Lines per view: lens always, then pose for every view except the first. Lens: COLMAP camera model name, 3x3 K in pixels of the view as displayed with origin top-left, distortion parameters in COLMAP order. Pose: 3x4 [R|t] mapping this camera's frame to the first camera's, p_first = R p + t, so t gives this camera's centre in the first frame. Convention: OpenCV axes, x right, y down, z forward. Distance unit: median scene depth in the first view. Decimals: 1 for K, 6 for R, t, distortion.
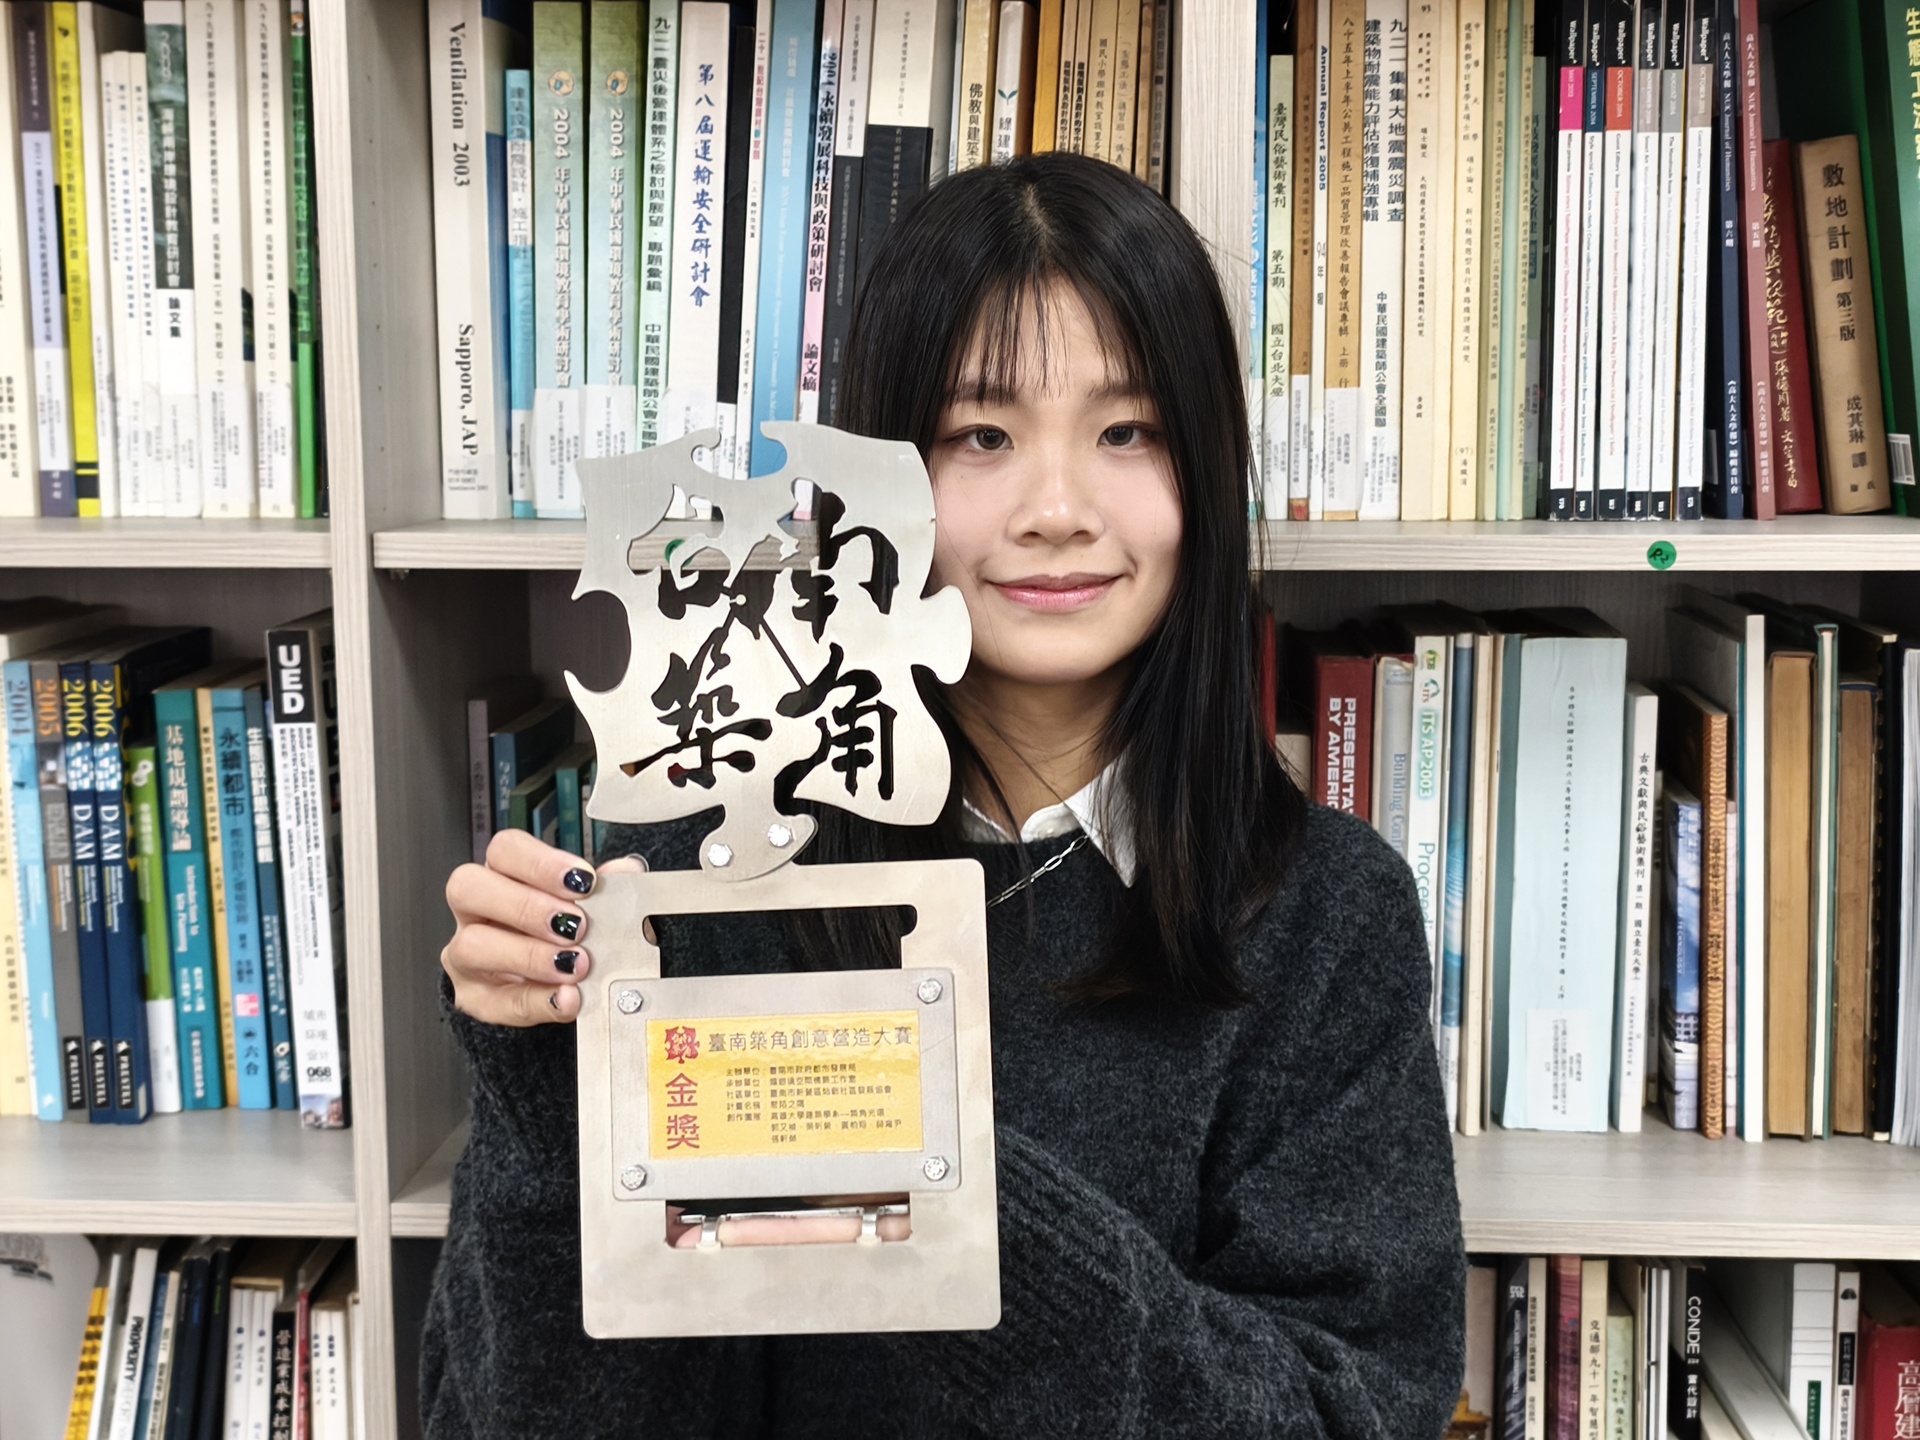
lens RADIAL K [[2440.7, 0, 961.6], [0, 2440.7, 722.0], [0, 0, 1]] dist [0.018641, 0.000000]
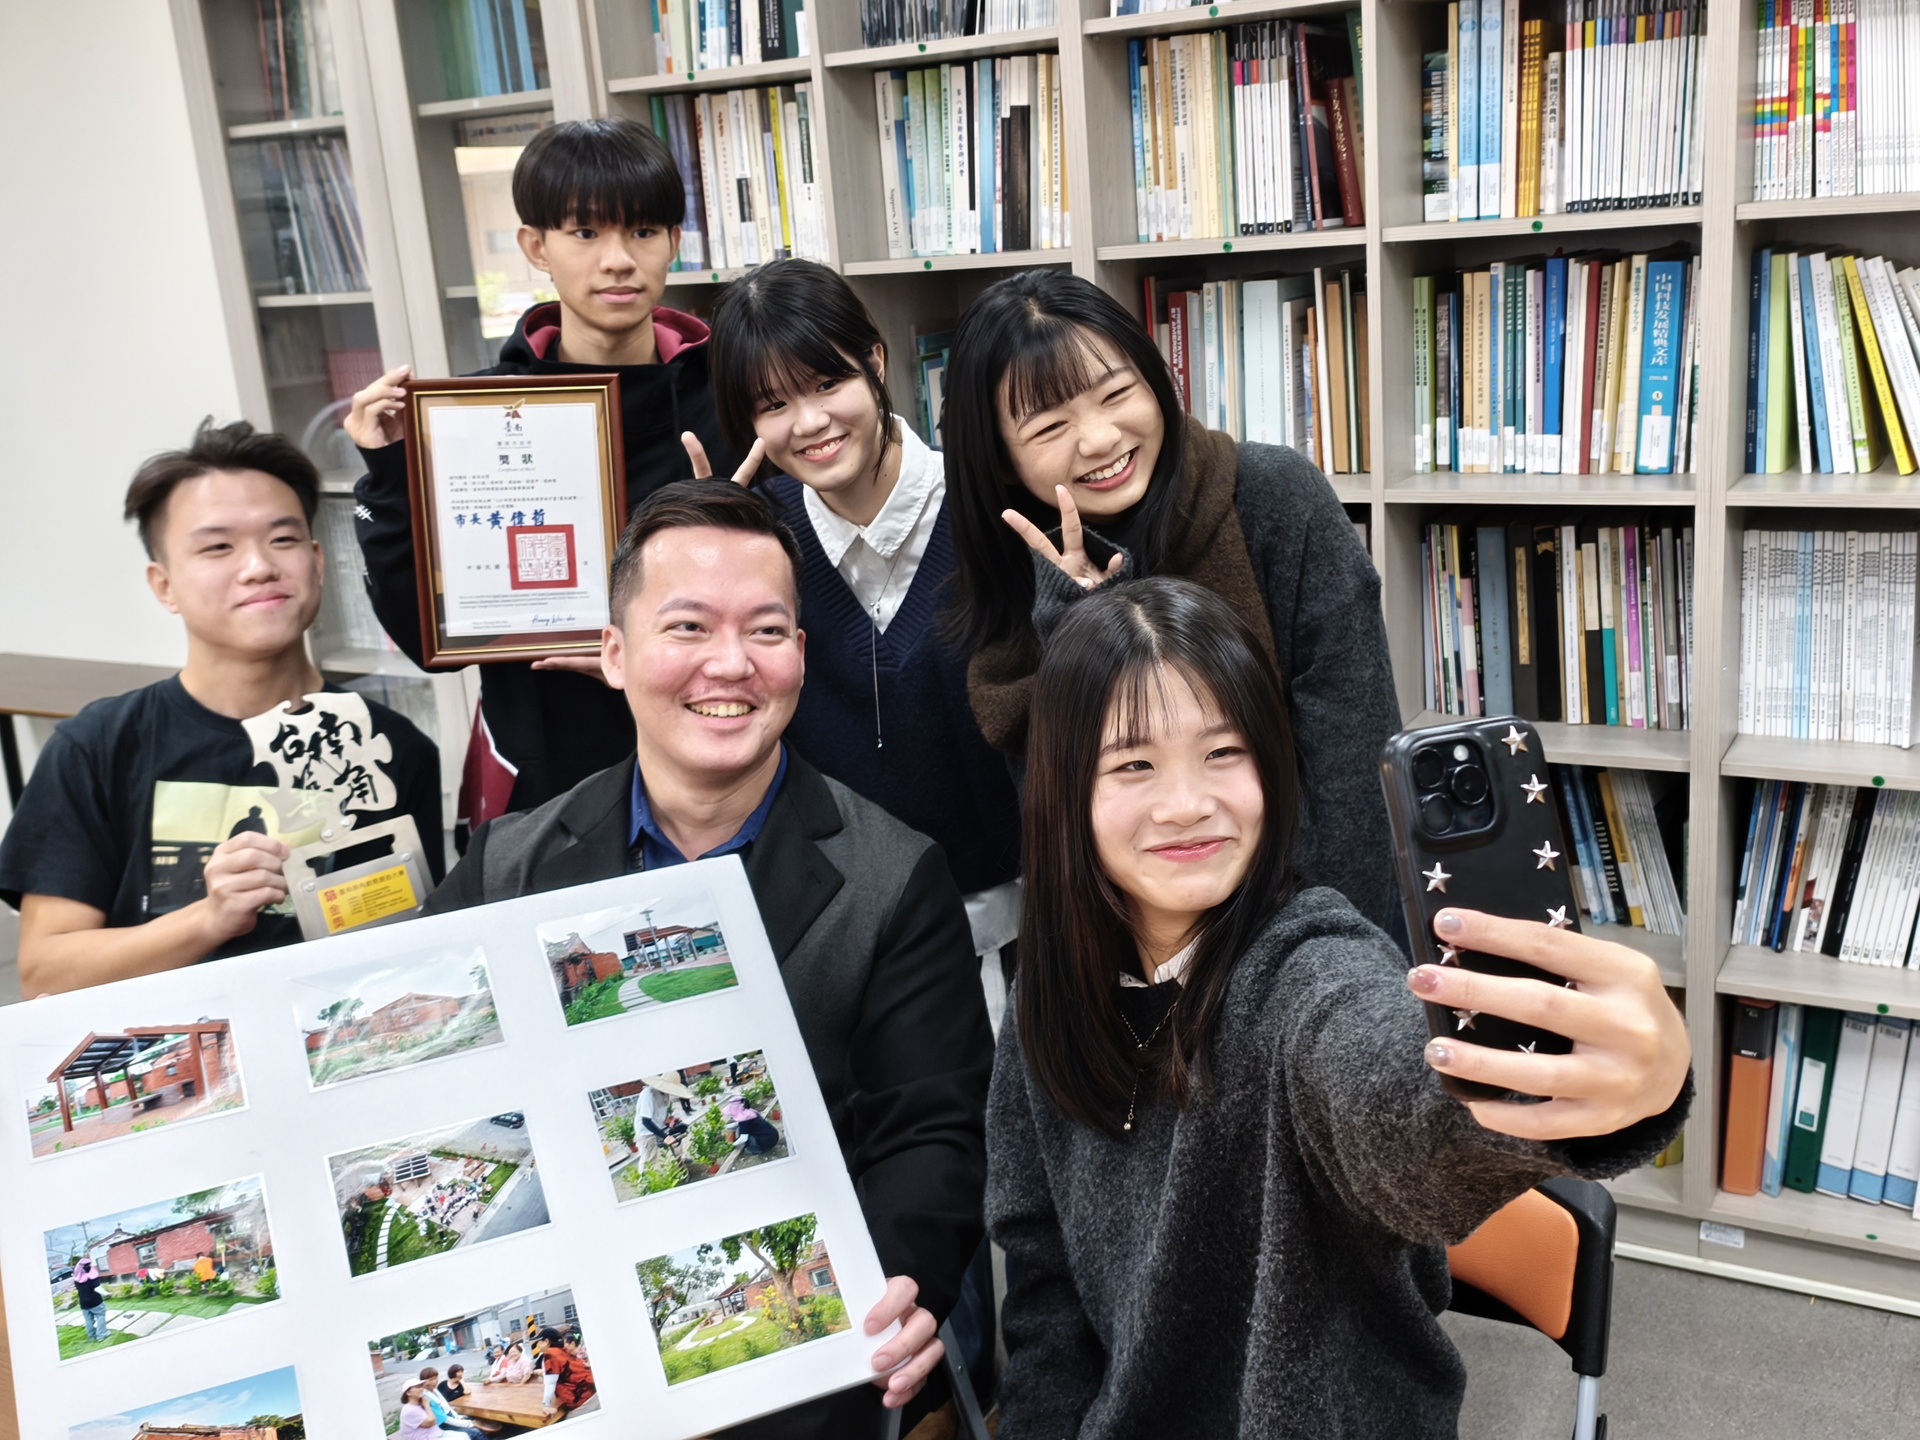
lens RADIAL K [[1890.9, 0, 957.6], [0, 1890.9, 721.5], [0, 0, 1]] dist [-0.018855, 0.000000]
pose [[0.884872, 0.057584, -0.462260, 0.937825], [0.011631, 0.989290, 0.145502, 0.136392], [0.465688, -0.134128, 0.874725, -1.001271]]
